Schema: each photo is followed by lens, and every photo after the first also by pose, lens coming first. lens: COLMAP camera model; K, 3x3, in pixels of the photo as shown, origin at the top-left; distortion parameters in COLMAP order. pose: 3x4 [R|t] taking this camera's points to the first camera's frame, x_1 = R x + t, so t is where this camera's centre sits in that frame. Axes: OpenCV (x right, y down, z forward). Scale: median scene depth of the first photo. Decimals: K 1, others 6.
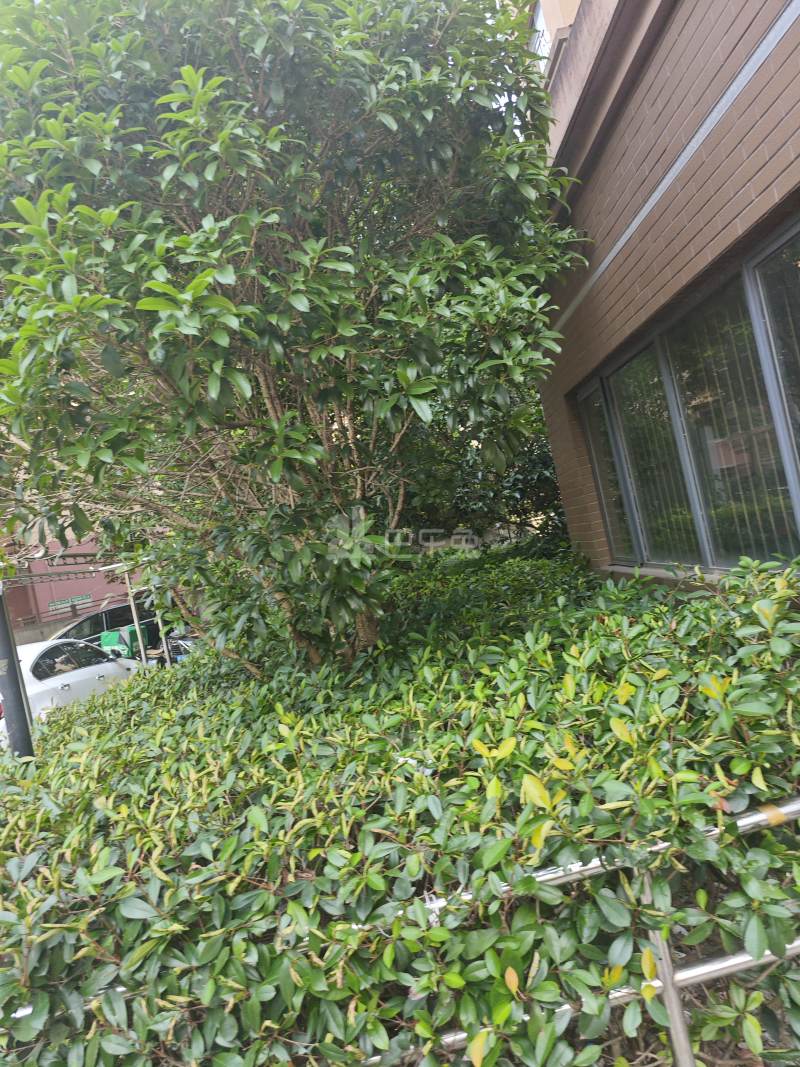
lens RADIAL K [[713.4, 0, 397.7], [0, 713.4, 531.5], [0, 0, 1]] dist [-0.000151, -0.016999]
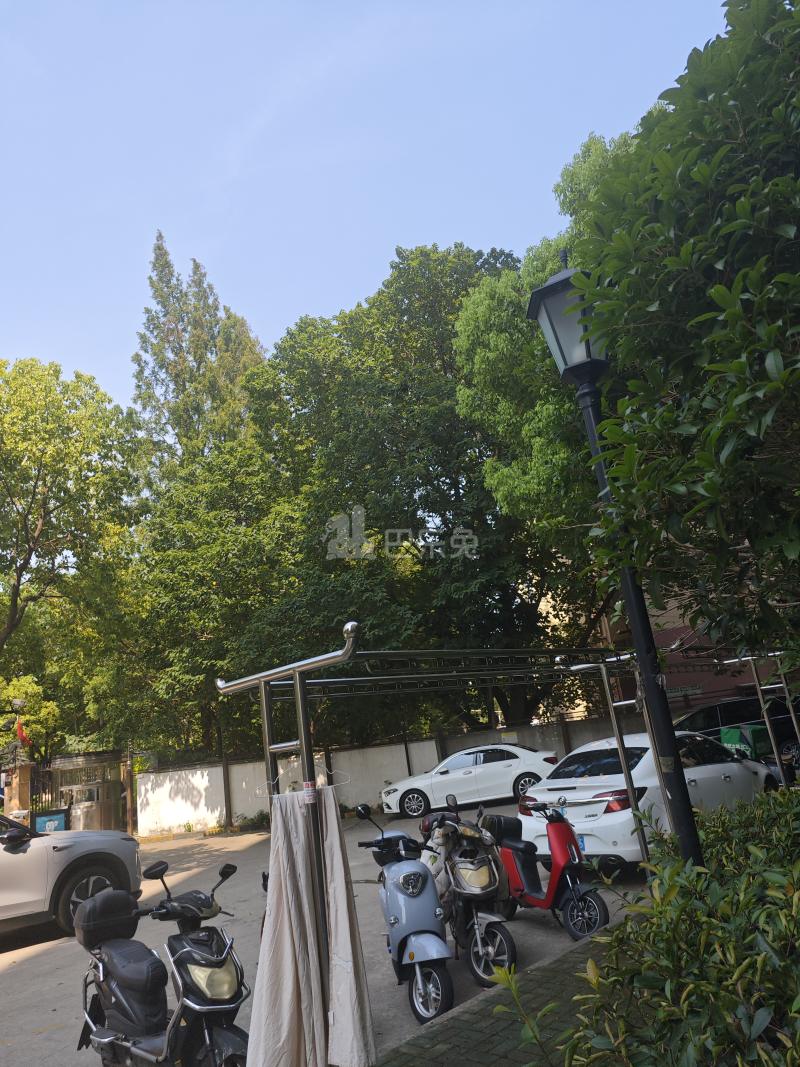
lens RADIAL K [[713.4, 0, 397.7], [0, 713.4, 531.5], [0, 0, 1]] dist [-0.000151, -0.016999]
pose [[0.693324, -0.083929, -0.715722, -0.152642], [-0.006130, 0.992472, -0.122320, -0.012923], [0.720600, 0.089195, 0.687590, 0.041709]]
